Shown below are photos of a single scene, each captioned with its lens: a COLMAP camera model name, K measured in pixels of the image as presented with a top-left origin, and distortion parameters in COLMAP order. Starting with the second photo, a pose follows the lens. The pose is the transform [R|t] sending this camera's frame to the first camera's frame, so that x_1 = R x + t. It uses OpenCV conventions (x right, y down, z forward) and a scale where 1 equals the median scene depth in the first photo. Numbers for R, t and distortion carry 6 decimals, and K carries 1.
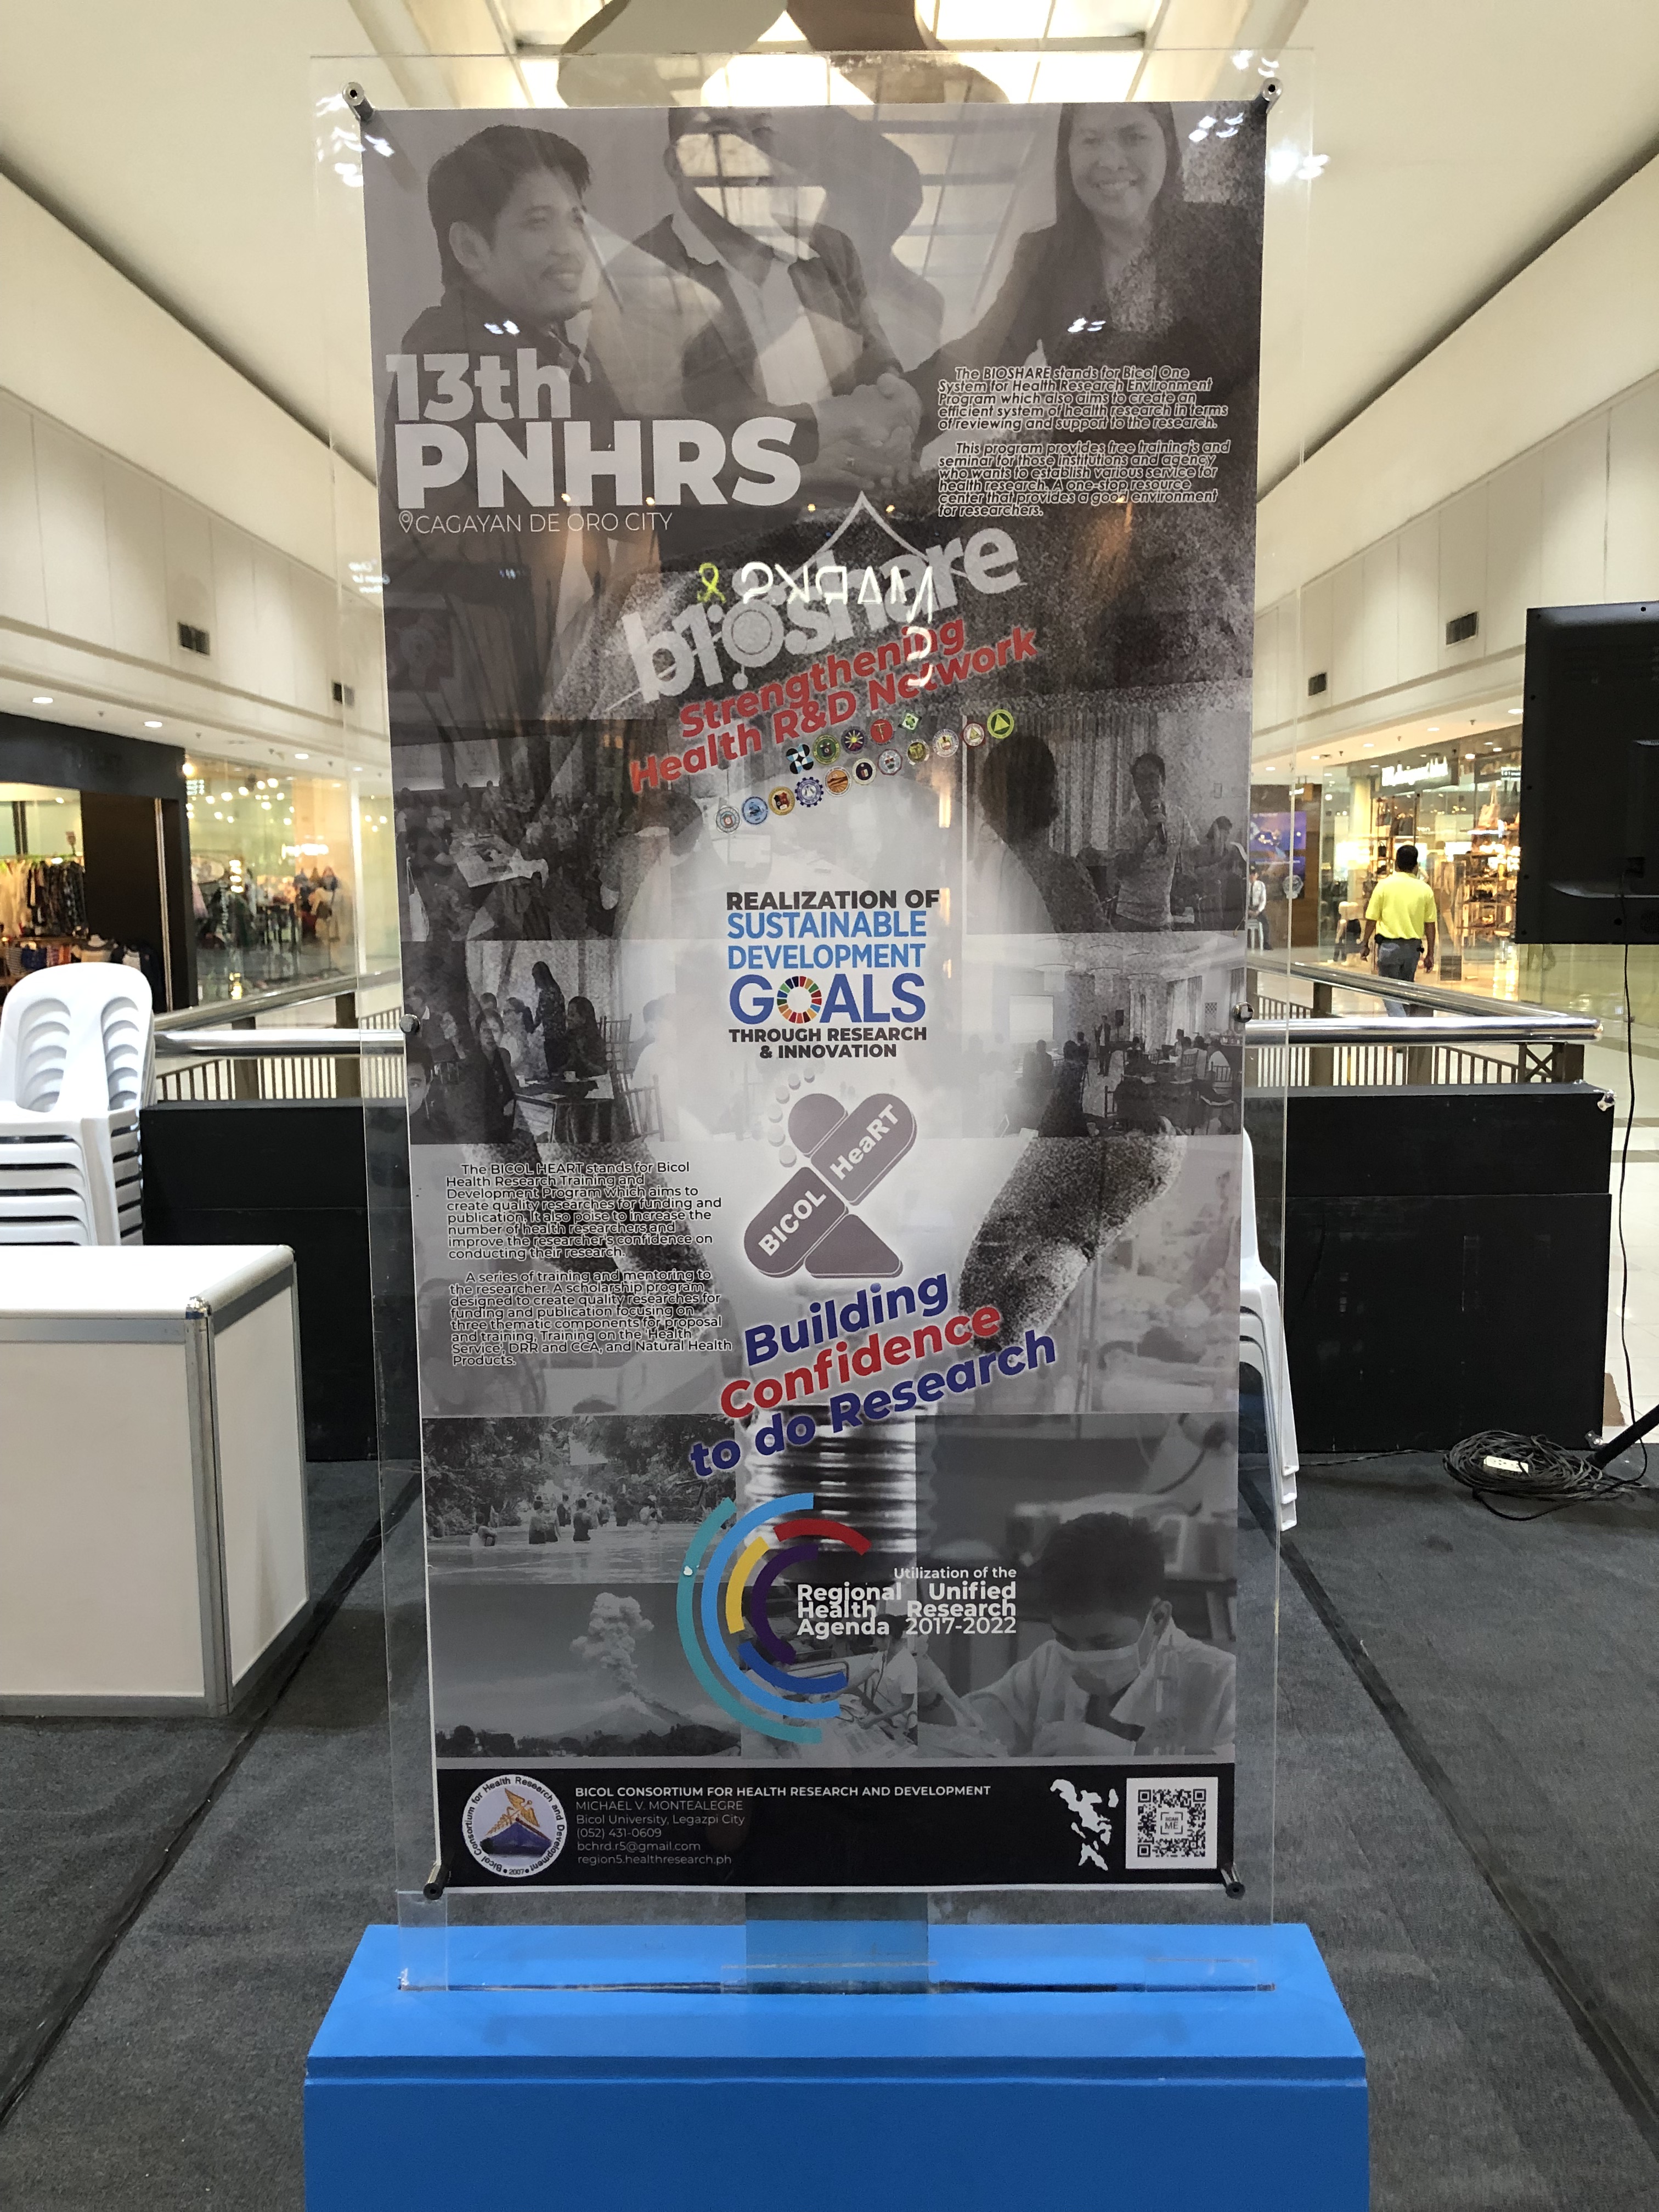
lens RADIAL K [[1836.4, 0, 841.3], [0, 1836.4, 1098.5], [0, 0, 1]] dist [0.038757, -0.048844]
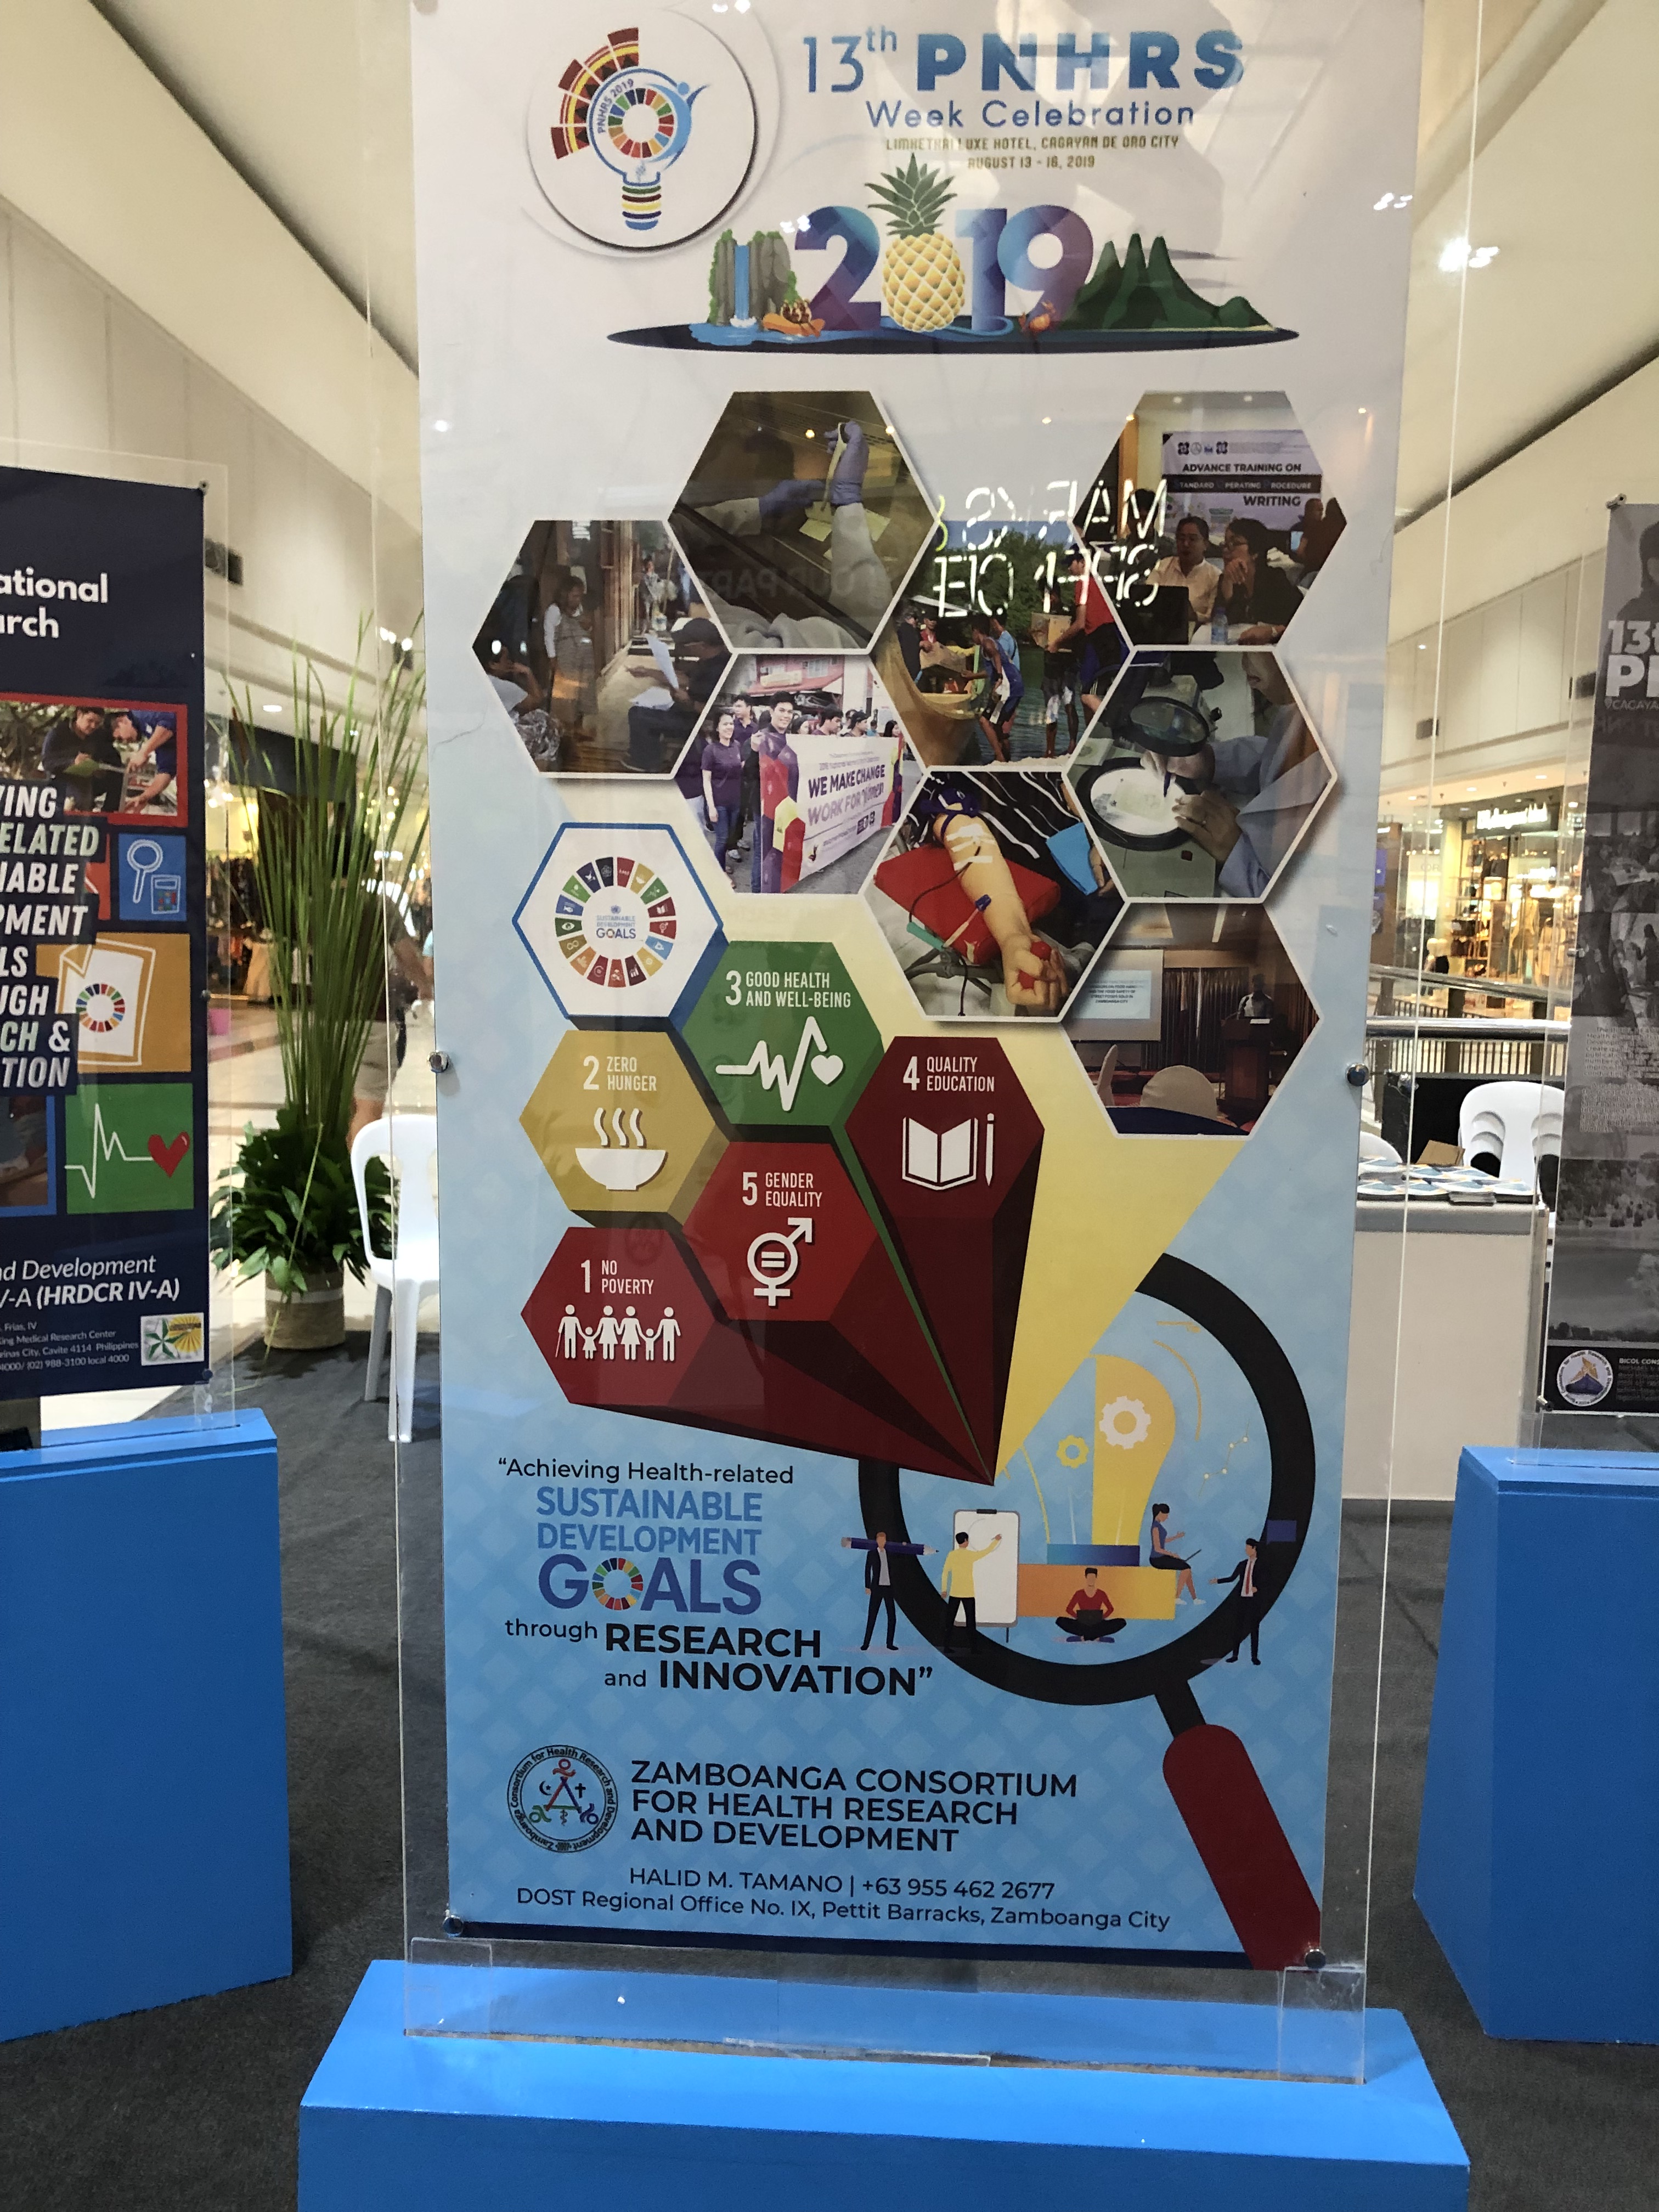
lens RADIAL K [[1836.4, 0, 800.8], [0, 1836.4, 1106.9], [0, 0, 1]] dist [0.038757, -0.048844]
pose [[0.998772, 0.038783, -0.030817, -0.960607], [-0.038986, 0.999222, -0.006022, 0.160961], [0.030560, 0.007216, 0.999507, -0.958471]]
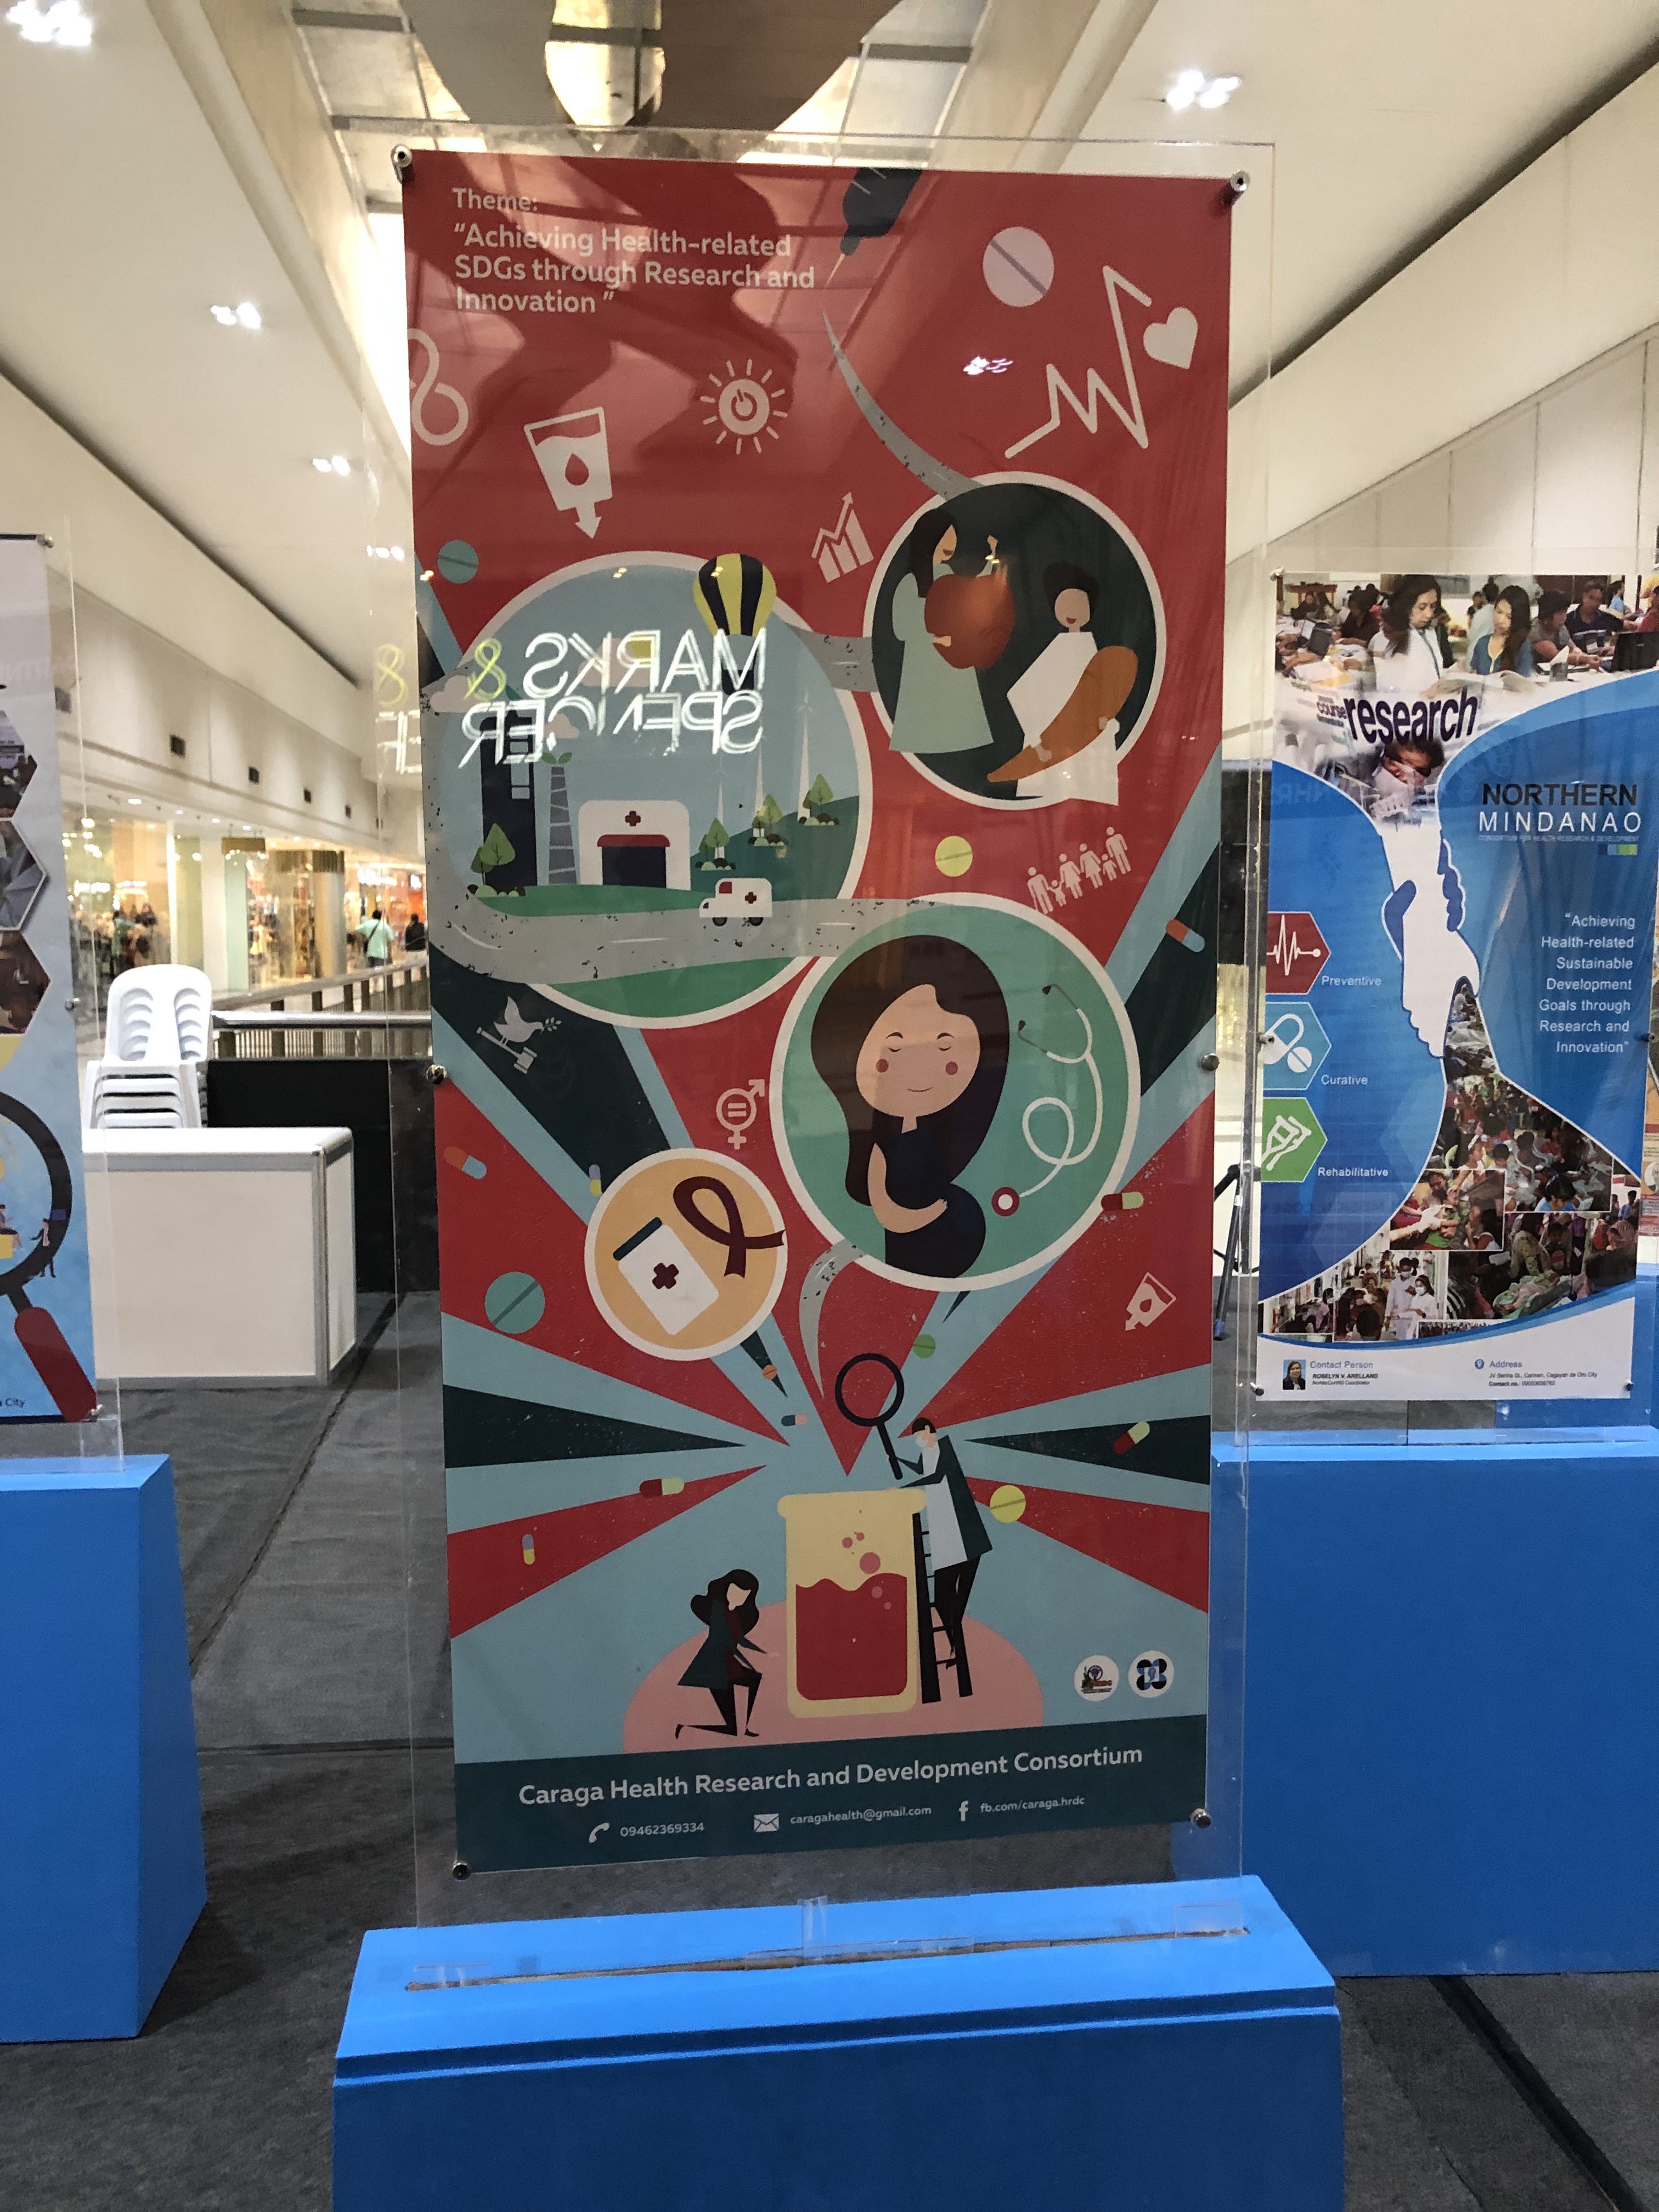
lens RADIAL K [[1836.4, 0, 834.2], [0, 1836.4, 1091.8], [0, 0, 1]] dist [0.038757, -0.048844]
pose [[0.993339, 0.005053, 0.115118, -0.153175], [-0.001710, 0.999574, -0.029121, 0.277467], [-0.115216, 0.028730, 0.992925, -2.110923]]
